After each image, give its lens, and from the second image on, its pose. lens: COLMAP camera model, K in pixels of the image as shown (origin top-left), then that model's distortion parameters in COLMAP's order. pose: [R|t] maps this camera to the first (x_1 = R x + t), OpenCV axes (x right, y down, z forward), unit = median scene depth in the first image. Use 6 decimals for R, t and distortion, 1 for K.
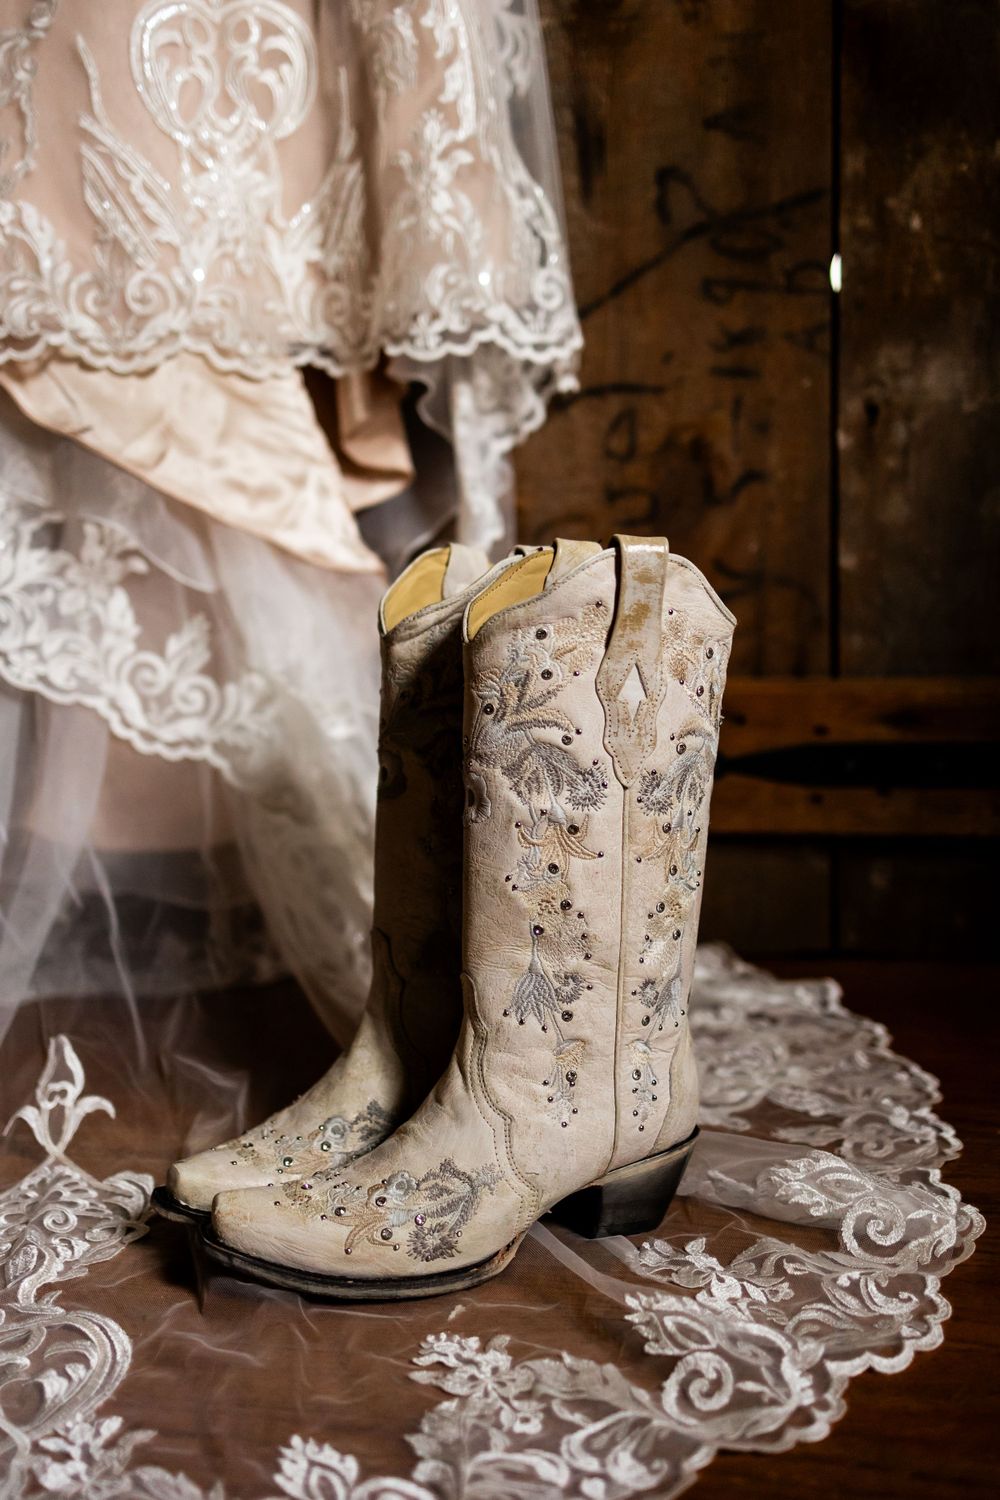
lens RADIAL K [[1606.2, 0, 500.0], [0, 1606.2, 750.0], [0, 0, 1]] dist [0.021537, 0.007204]
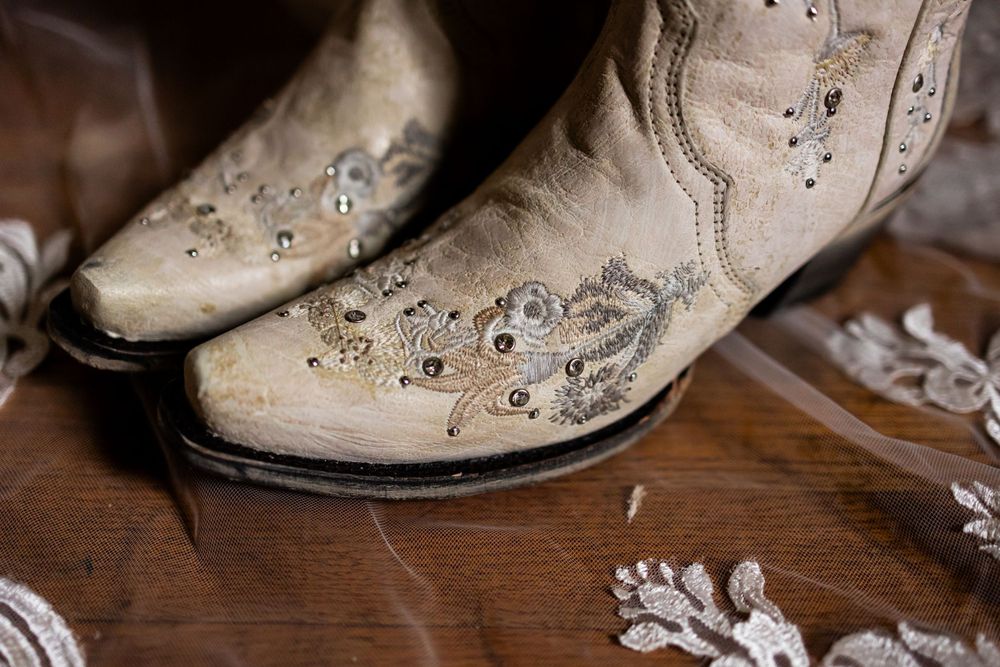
lens RADIAL K [[1070.8, 0, 497.7], [0, 1070.8, 337.6], [0, 0, 1]] dist [0.021537, 0.007204]
pose [[0.973673, -0.092211, 0.208466, -0.150060], [-0.036557, 0.839523, 0.542092, 0.078808], [-0.224999, -0.535441, 0.814050, 0.691523]]
